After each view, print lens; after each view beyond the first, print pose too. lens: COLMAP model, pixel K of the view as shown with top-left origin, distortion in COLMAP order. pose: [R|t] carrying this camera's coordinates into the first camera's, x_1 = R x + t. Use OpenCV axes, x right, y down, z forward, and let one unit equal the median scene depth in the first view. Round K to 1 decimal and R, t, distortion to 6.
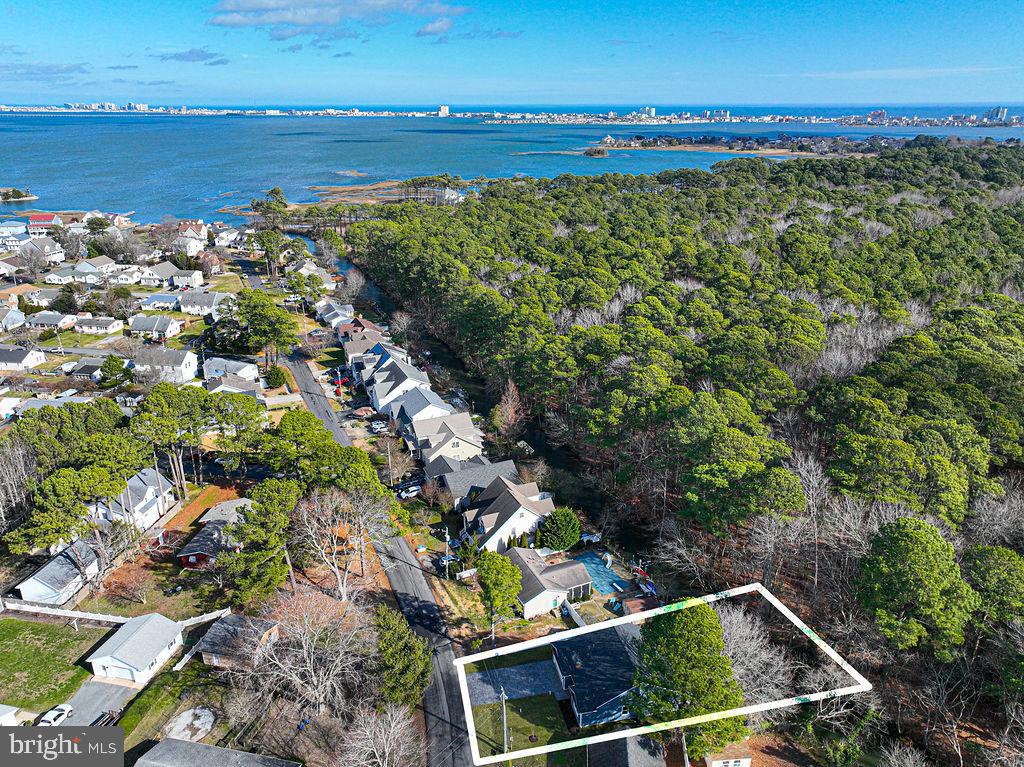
lens RADIAL K [[718.9, 0, 513.7], [0, 718.9, 381.0], [0, 0, 1]] dist [-0.001350, 0.017230]
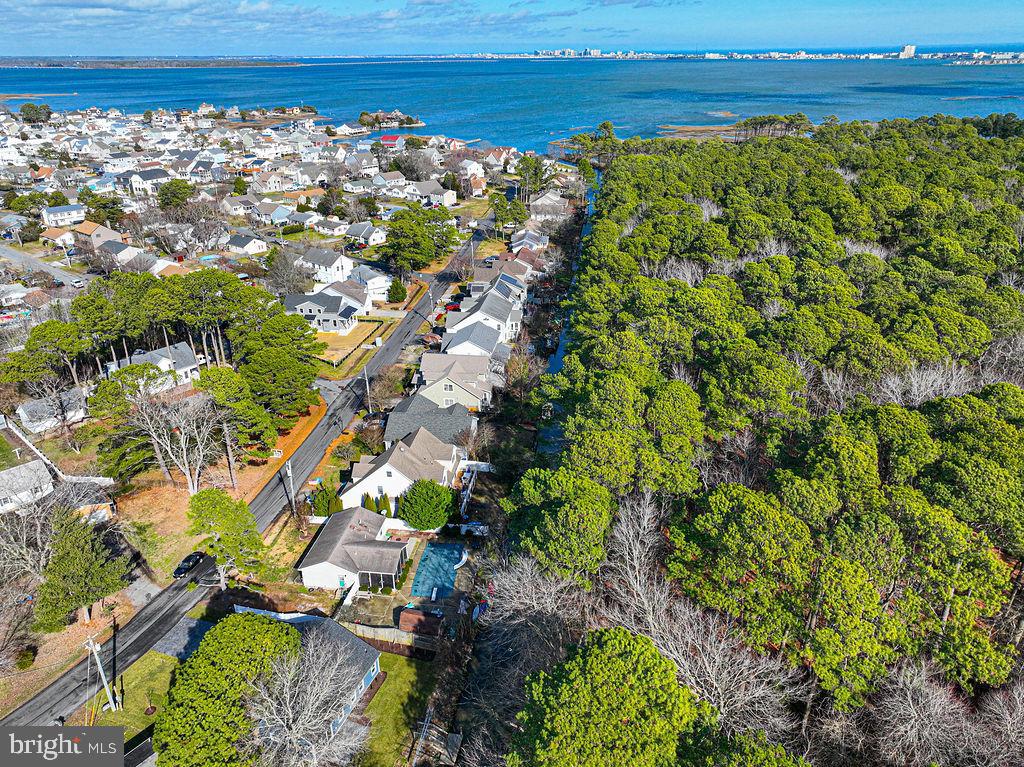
lens RADIAL K [[730.7, 0, 510.2], [0, 730.7, 381.4], [0, 0, 1]] dist [0.003728, 0.012204]
pose [[0.845435, 0.211098, -0.490588, 0.385744], [-0.181593, 0.977463, 0.107657, -0.025309], [0.502258, -0.001930, 0.864716, 0.252061]]
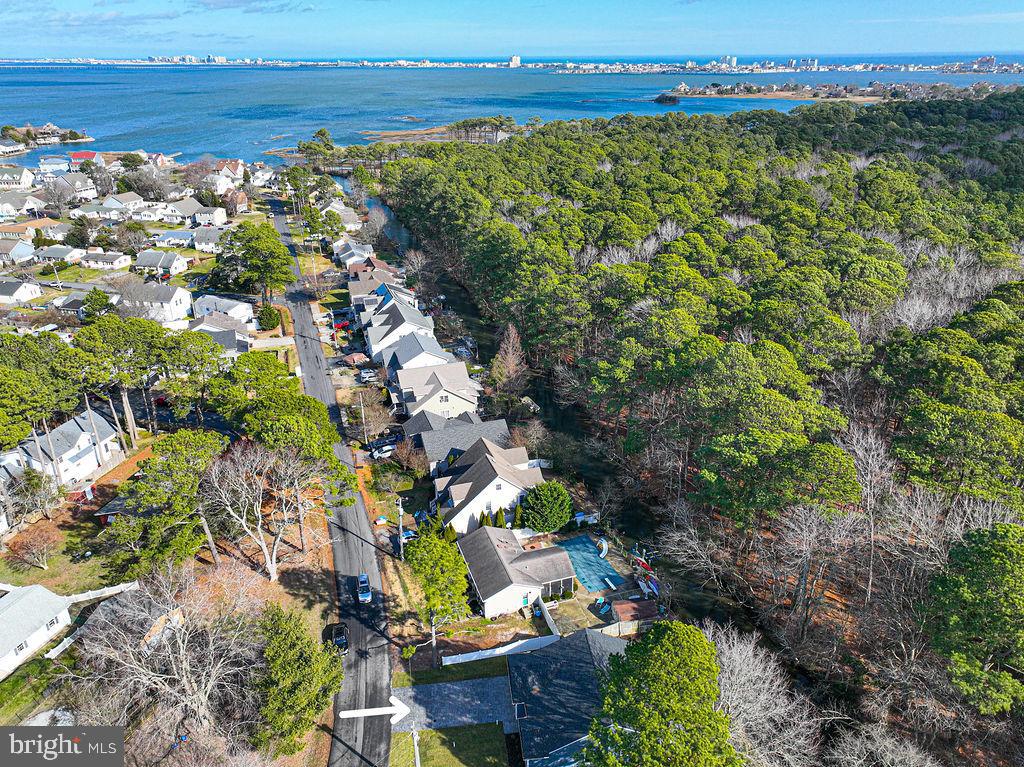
lens RADIAL K [[718.9, 0, 513.7], [0, 718.9, 381.0], [0, 0, 1]] dist [-0.001350, 0.017230]
pose [[0.995450, 0.035665, -0.088362, 0.070679], [-0.030589, 0.997839, 0.058147, 0.014258], [0.090245, -0.055179, 0.994390, 0.148363]]
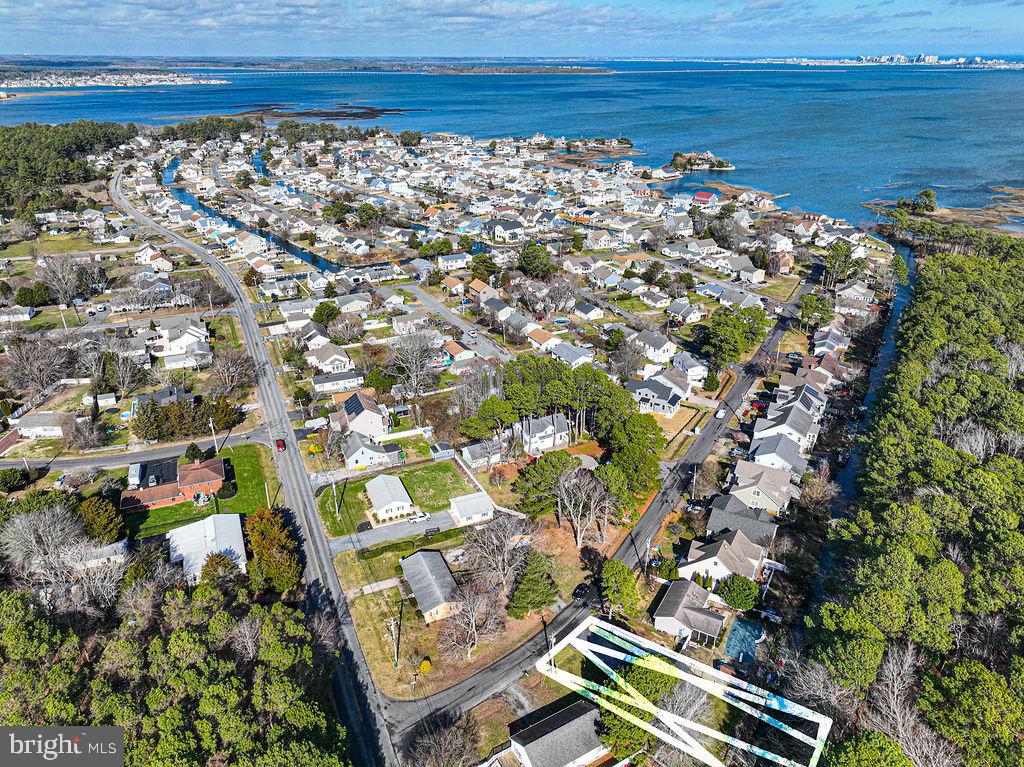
lens RADIAL K [[718.9, 0, 513.7], [0, 718.9, 381.0], [0, 0, 1]] dist [-0.001350, 0.017230]
pose [[0.587996, 0.333541, -0.736893, 0.446562], [-0.289223, 0.937489, 0.193556, -0.176887], [0.755388, 0.099316, 0.647708, -0.056053]]
